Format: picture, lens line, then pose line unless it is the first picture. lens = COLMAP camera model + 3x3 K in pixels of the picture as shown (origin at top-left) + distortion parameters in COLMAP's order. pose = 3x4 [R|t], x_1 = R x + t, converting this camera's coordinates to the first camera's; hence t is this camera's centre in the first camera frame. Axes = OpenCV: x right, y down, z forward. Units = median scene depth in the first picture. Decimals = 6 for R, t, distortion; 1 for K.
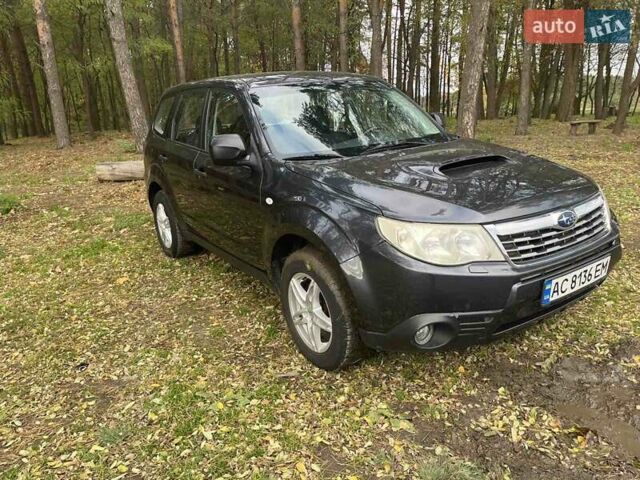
lens RADIAL K [[460.7, 0, 320.0], [0, 460.7, 240.0], [0, 0, 1]] dist [0.000797, 0.000813]
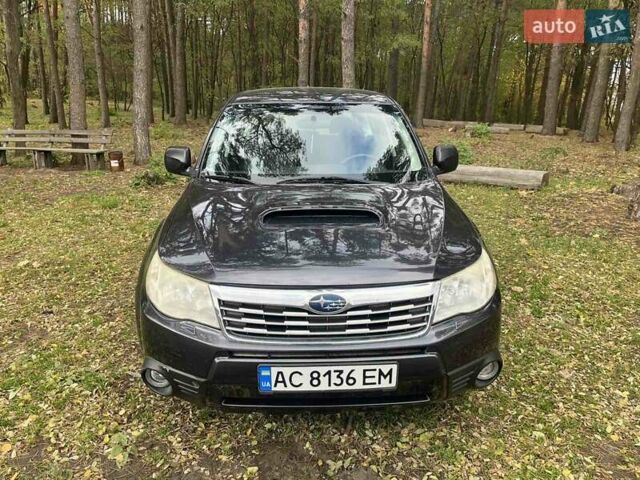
lens RADIAL K [[460.7, 0, 320.0], [0, 460.7, 240.0], [0, 0, 1]] dist [0.000797, 0.000813]
pose [[0.861819, 0.199989, -0.466124, 0.891986], [-0.194814, 0.979013, 0.059848, -0.201776], [0.468311, 0.039229, 0.882693, 0.272153]]
